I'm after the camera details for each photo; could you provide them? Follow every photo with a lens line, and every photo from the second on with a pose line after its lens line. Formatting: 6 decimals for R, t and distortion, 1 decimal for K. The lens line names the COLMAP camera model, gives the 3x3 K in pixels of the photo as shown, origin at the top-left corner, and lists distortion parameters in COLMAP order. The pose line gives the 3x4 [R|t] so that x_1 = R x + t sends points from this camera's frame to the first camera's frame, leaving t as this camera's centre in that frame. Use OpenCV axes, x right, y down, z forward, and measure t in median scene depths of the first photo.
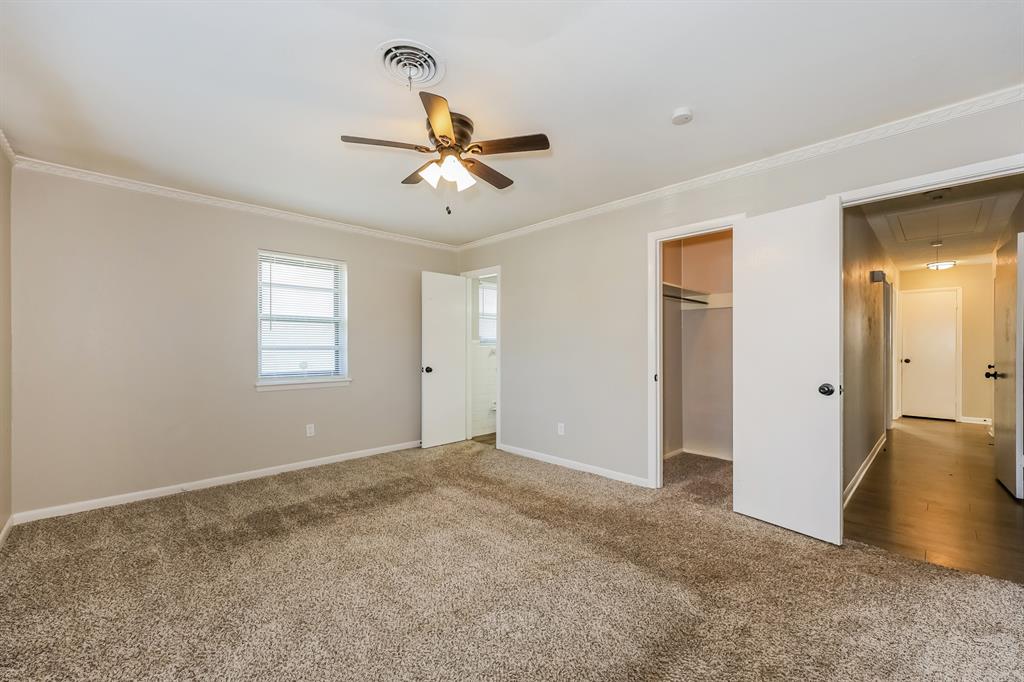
lens RADIAL K [[418.4, 0, 512.0], [0, 418.4, 341.0], [0, 0, 1]] dist [-0.000705, -0.000030]
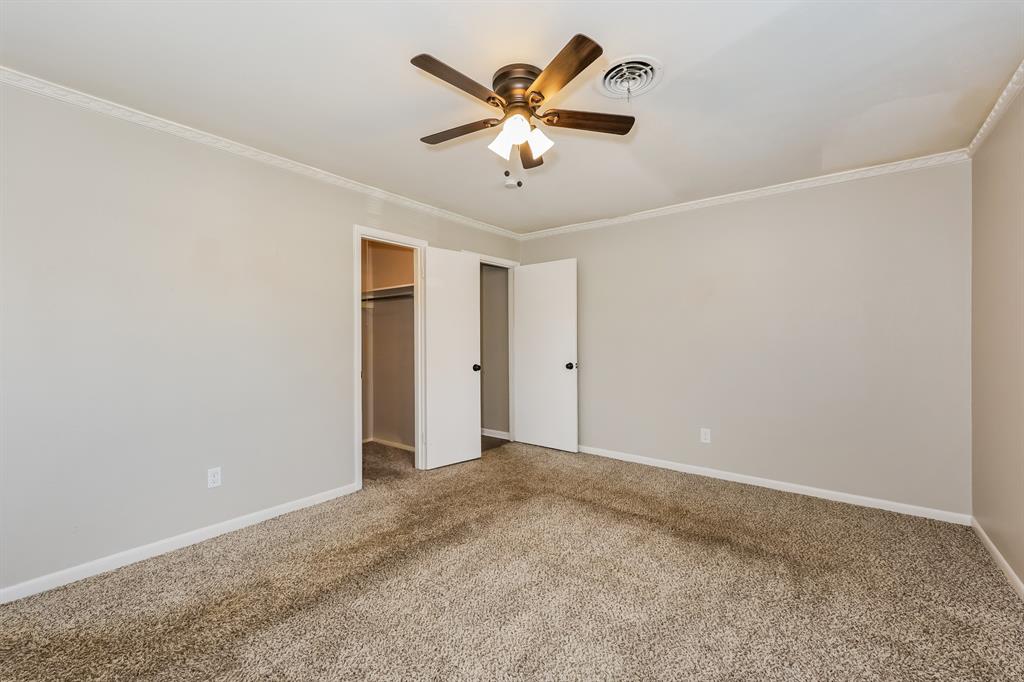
lens RADIAL K [[418.4, 0, 512.0], [0, 418.4, 341.0], [0, 0, 1]] dist [-0.000705, -0.000030]
pose [[-0.128113, 0.004120, 0.991751, -0.843215], [-0.001961, 0.999988, -0.004407, 0.013564], [-0.991758, -0.002510, -0.128104, 0.967760]]
